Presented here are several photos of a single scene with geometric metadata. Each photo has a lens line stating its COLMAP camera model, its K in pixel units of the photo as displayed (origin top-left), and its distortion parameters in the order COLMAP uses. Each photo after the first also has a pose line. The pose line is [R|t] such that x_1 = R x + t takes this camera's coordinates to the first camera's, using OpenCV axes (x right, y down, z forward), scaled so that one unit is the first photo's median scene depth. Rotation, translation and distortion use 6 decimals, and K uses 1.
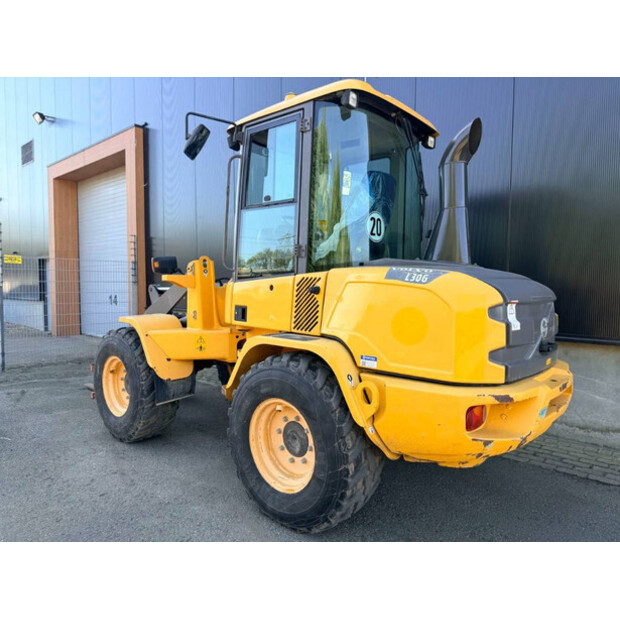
lens RADIAL K [[437.5, 0, 313.7], [0, 437.5, 311.4], [0, 0, 1]] dist [0.020056, -0.035623]
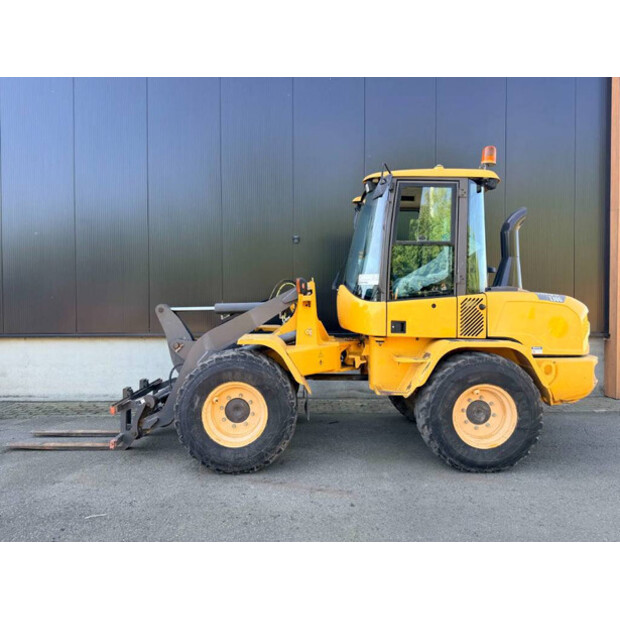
lens RADIAL K [[437.5, 0, 310.2], [0, 437.5, 307.7], [0, 0, 1]] dist [0.020056, -0.035623]
pose [[0.740599, -0.016957, 0.671734, -1.331855], [0.044495, 0.998725, -0.023844, -0.035403], [-0.670473, 0.047548, 0.740409, 0.283402]]
